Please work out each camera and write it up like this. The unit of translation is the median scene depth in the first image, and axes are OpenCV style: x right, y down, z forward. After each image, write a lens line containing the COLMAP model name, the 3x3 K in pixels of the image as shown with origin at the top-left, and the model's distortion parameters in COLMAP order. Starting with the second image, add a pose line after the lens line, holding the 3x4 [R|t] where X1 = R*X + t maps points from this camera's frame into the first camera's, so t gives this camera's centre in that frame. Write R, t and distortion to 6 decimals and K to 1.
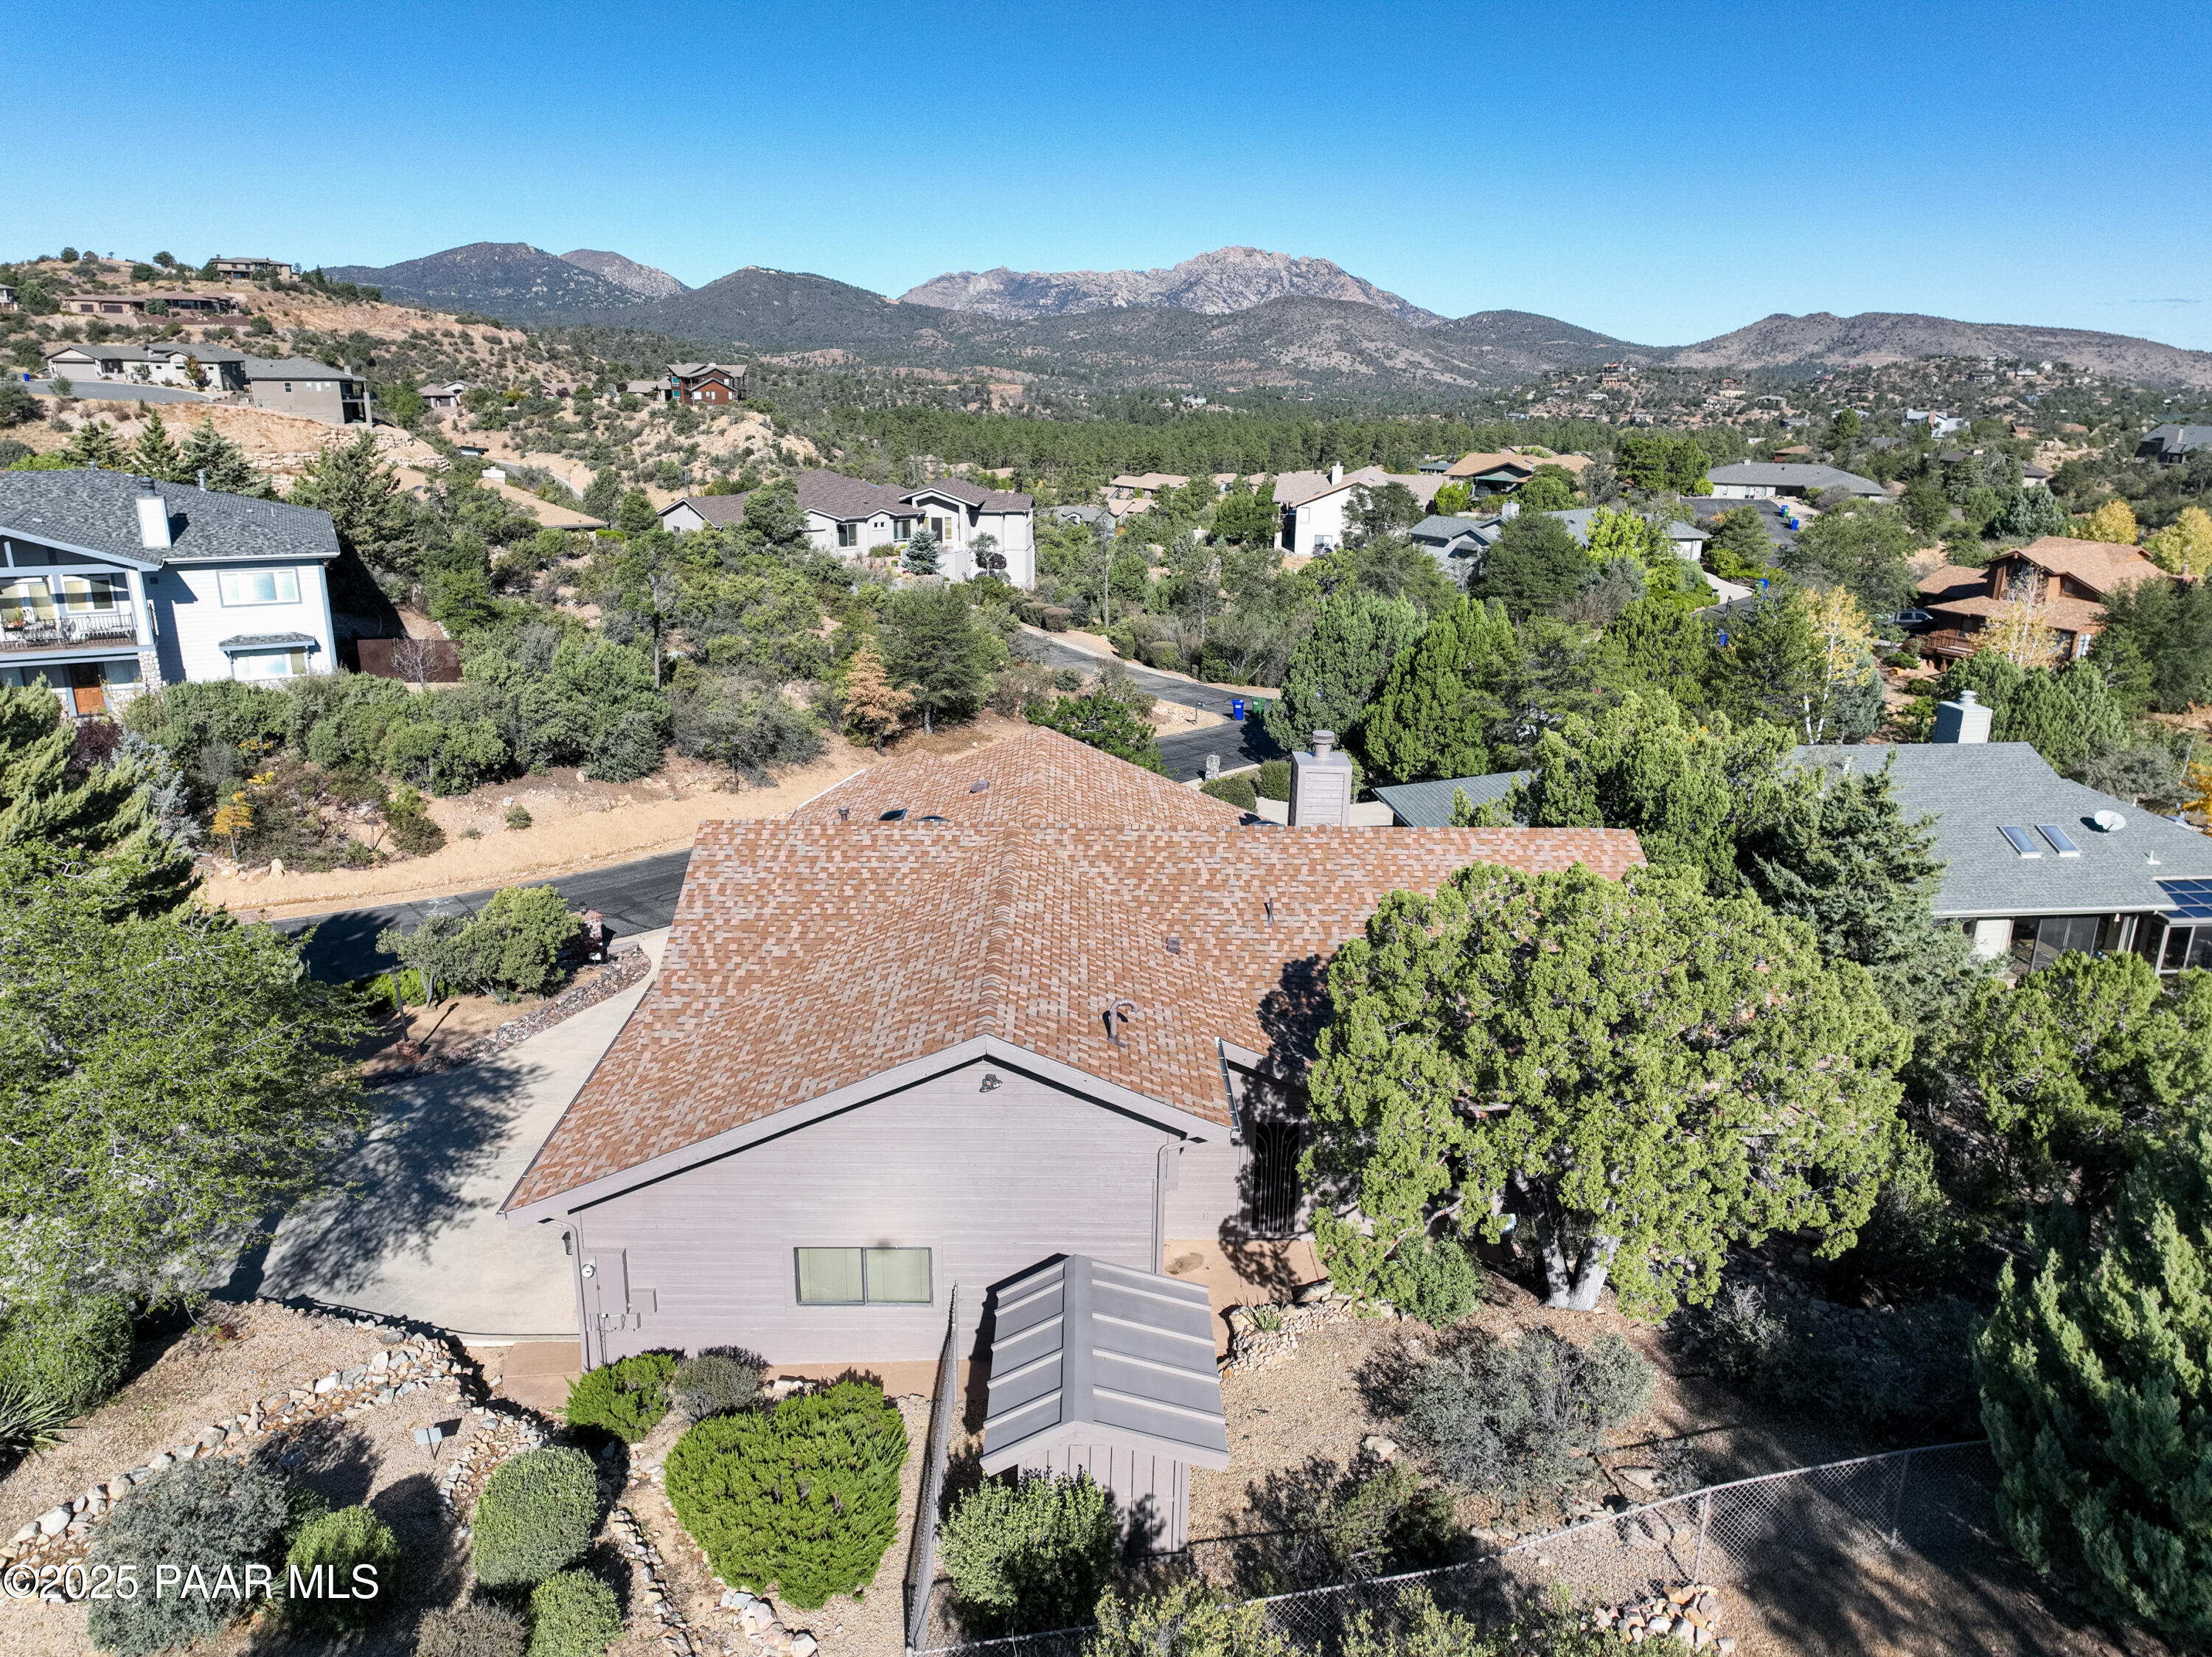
lens RADIAL K [[1566.5, 0, 1104.0], [0, 1566.5, 812.9], [0, 0, 1]] dist [-0.002140, 0.012924]
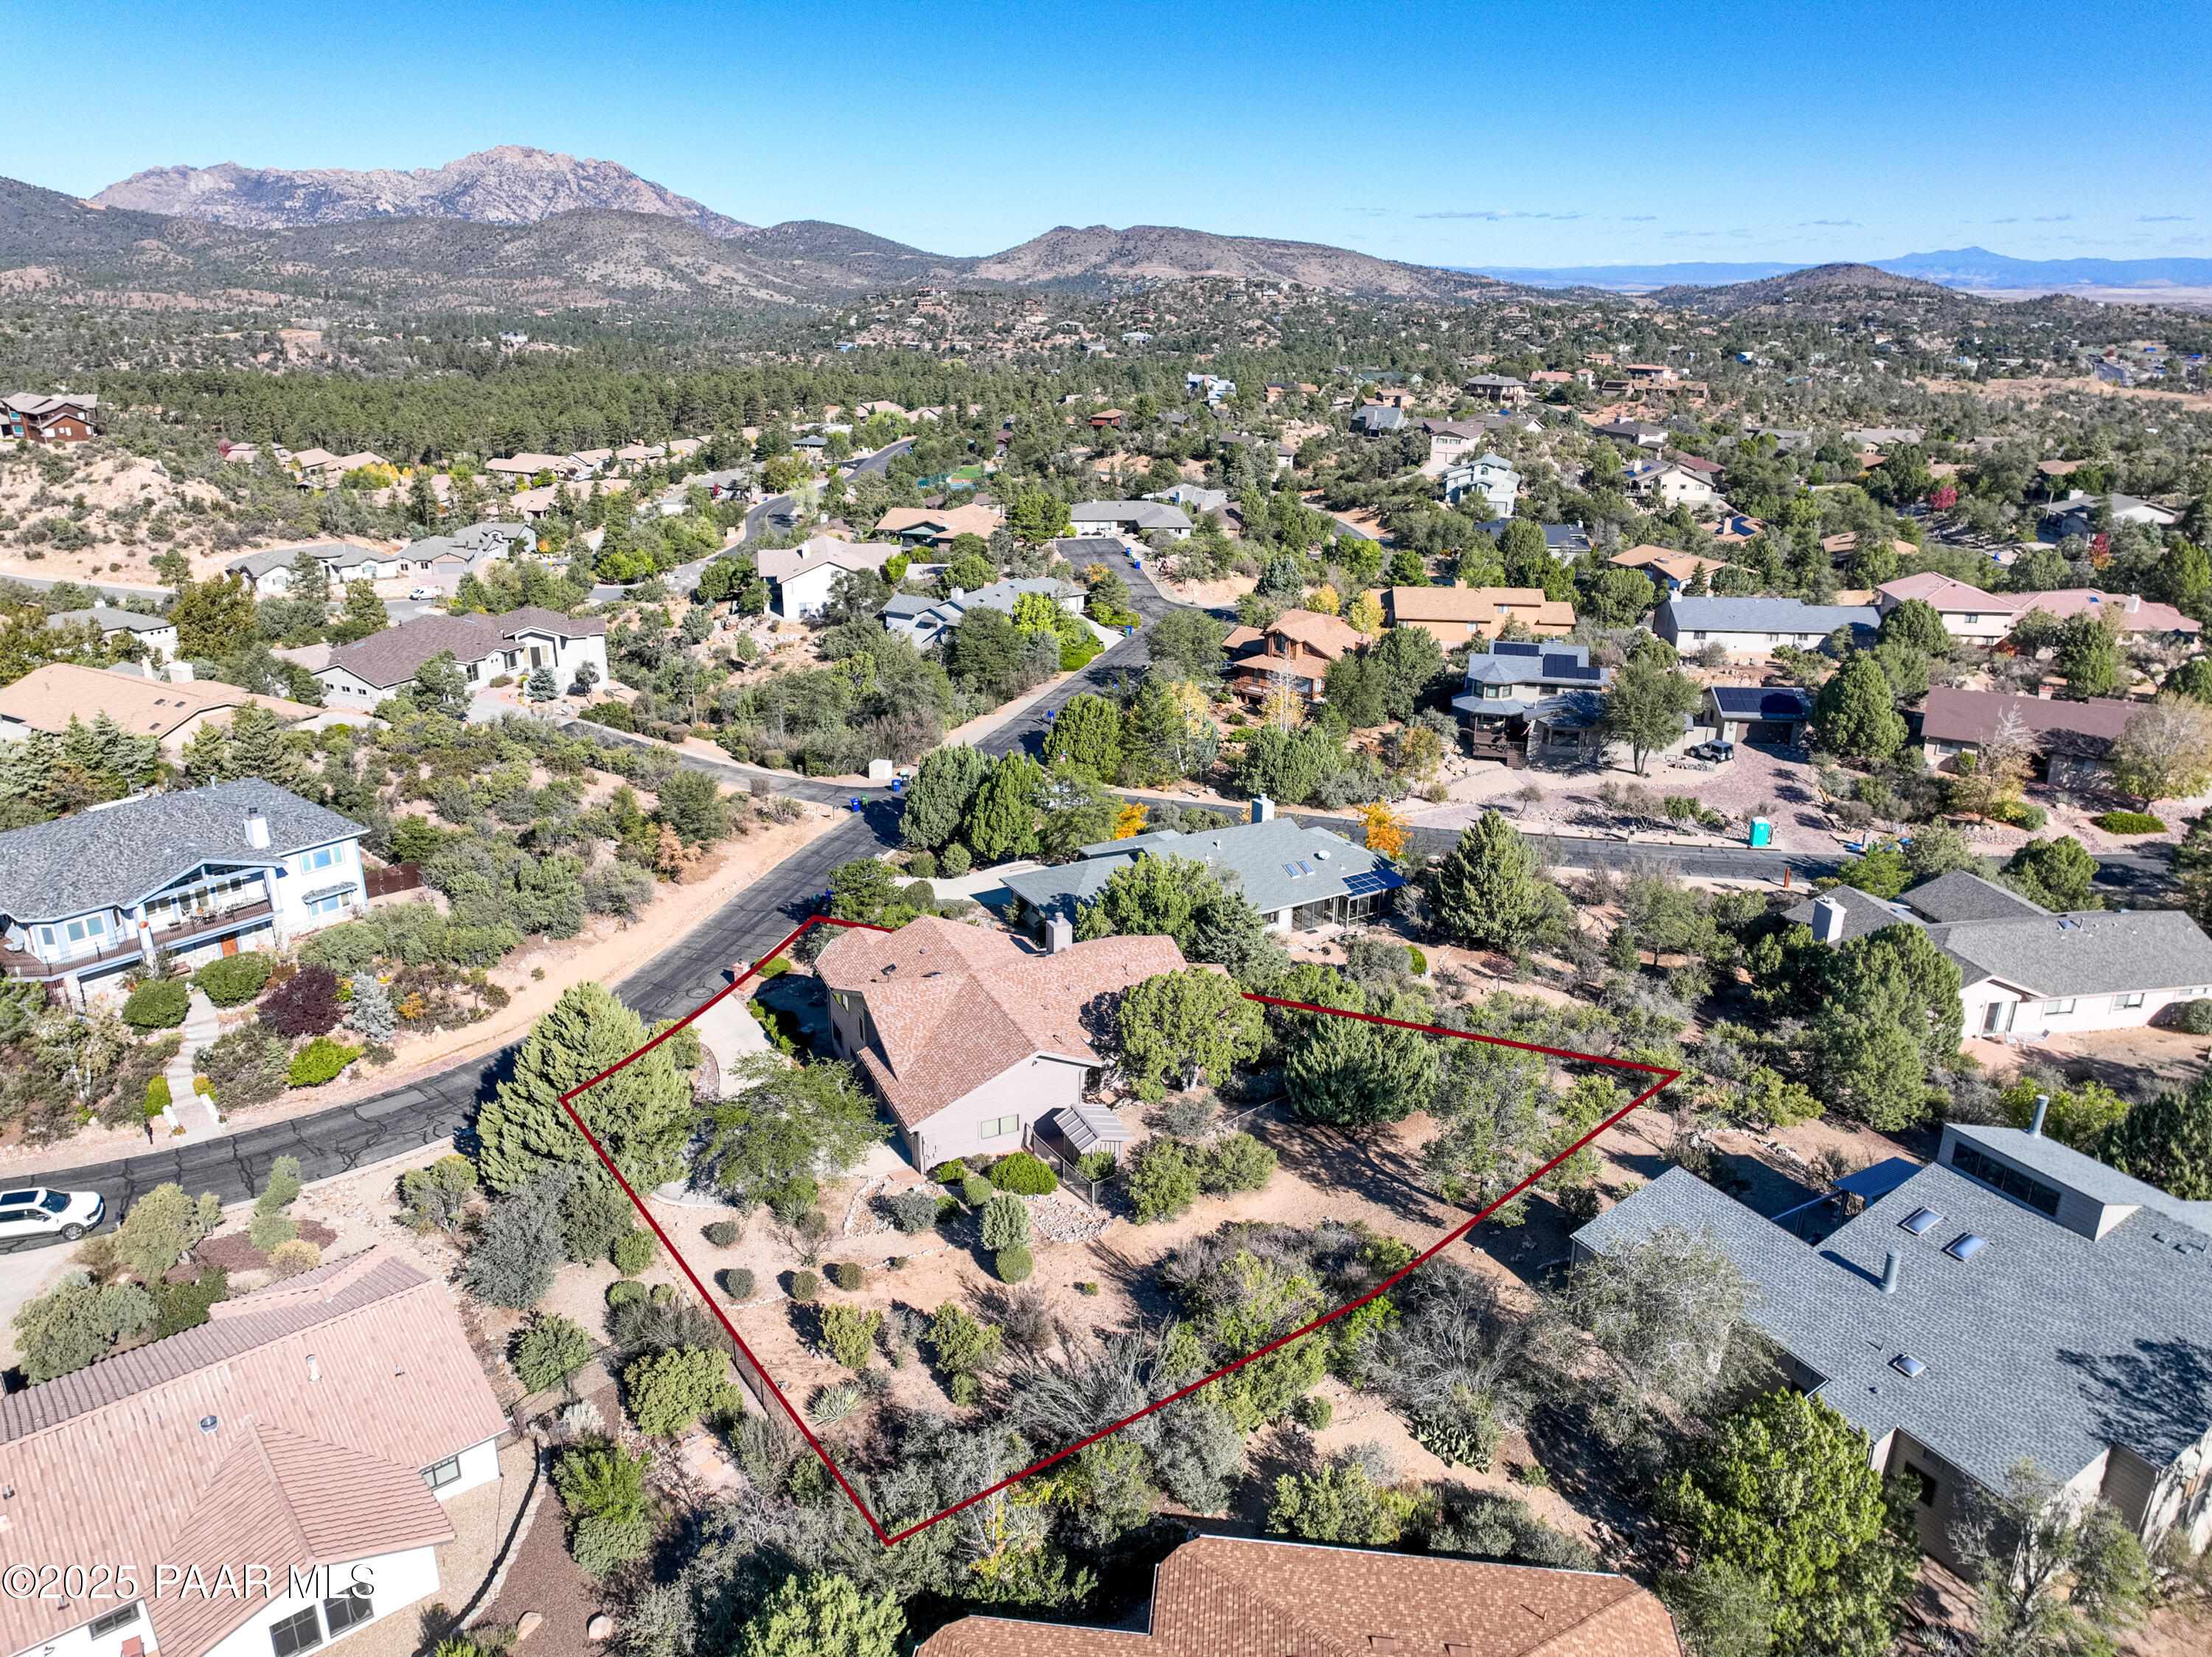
lens RADIAL K [[1566.5, 0, 1103.2], [0, 1566.5, 822.8], [0, 0, 1]] dist [-0.002140, 0.012924]
pose [[0.915046, -0.143878, 0.376815, -0.072780], [0.120380, 0.989055, 0.085321, -0.039605], [-0.384966, -0.032712, 0.922351, -0.140598]]
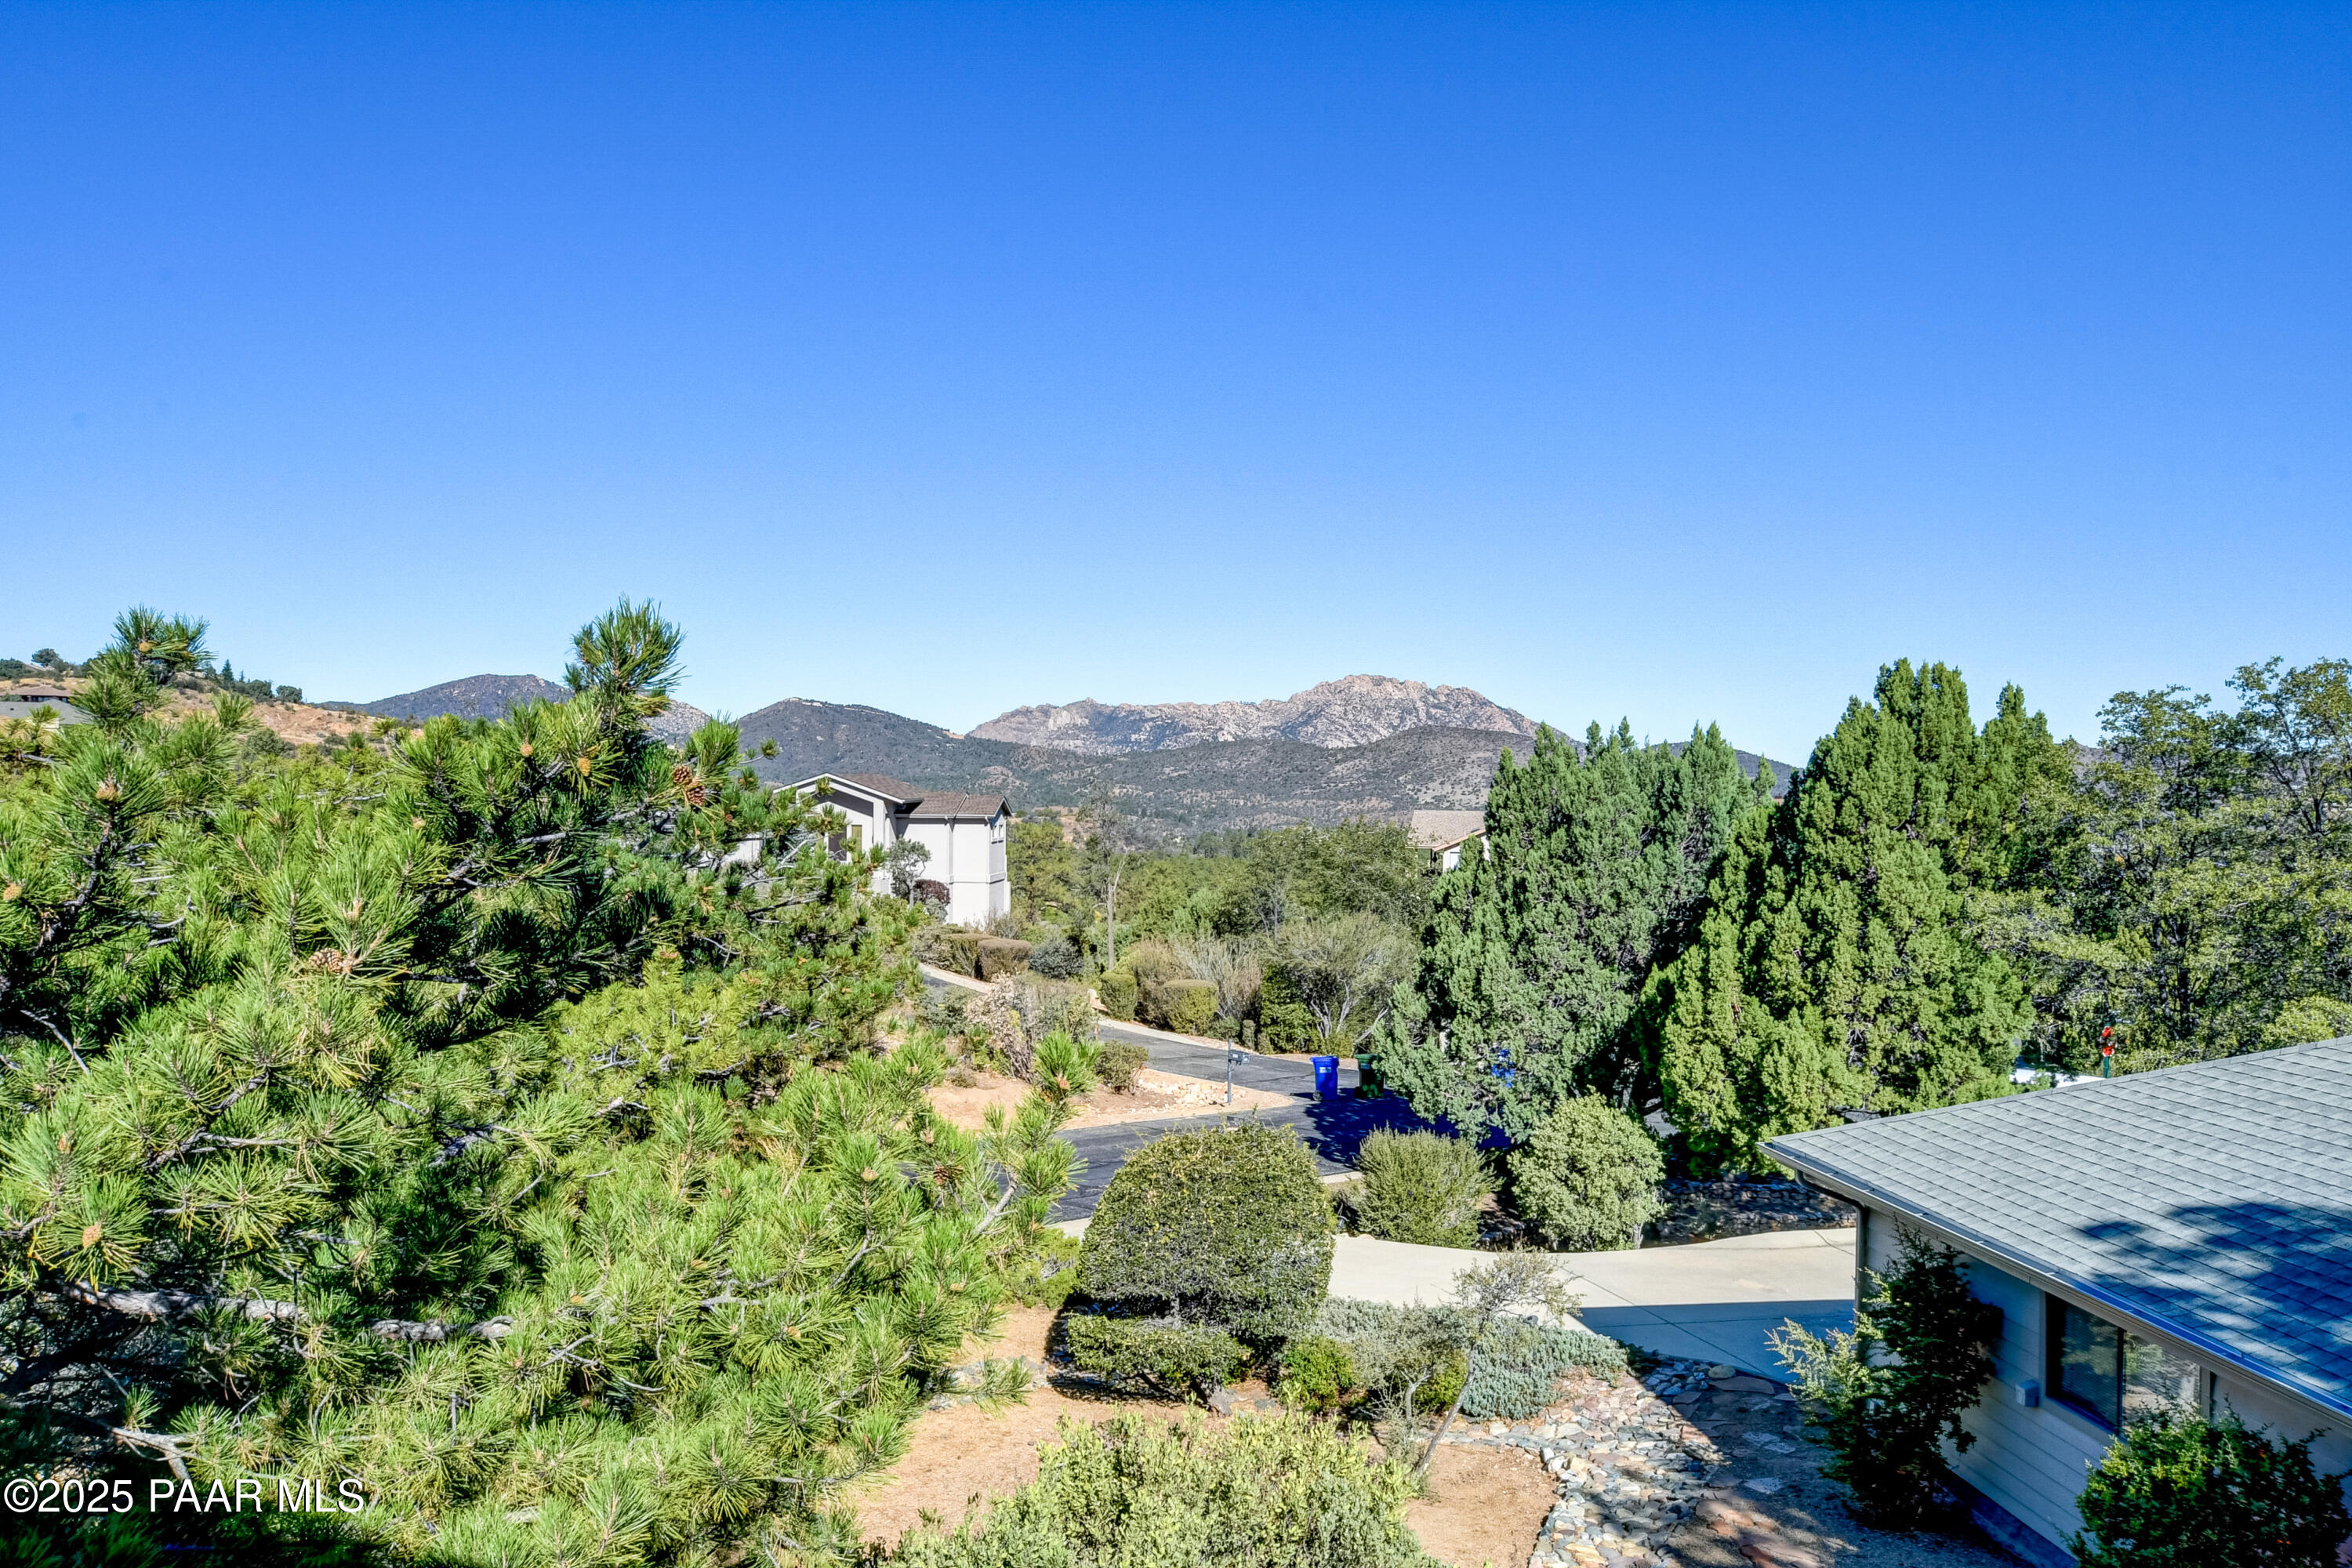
lens RADIAL K [[1939.6, 0, 1168.0], [0, 1939.6, 788.4], [0, 0, 1]] dist [0.020060, 0.009630]
pose [[0.999781, -0.002672, -0.020739, 0.013604], [-0.003372, 0.958209, -0.286049, 0.003720], [0.020636, 0.286056, 0.957991, 0.114318]]
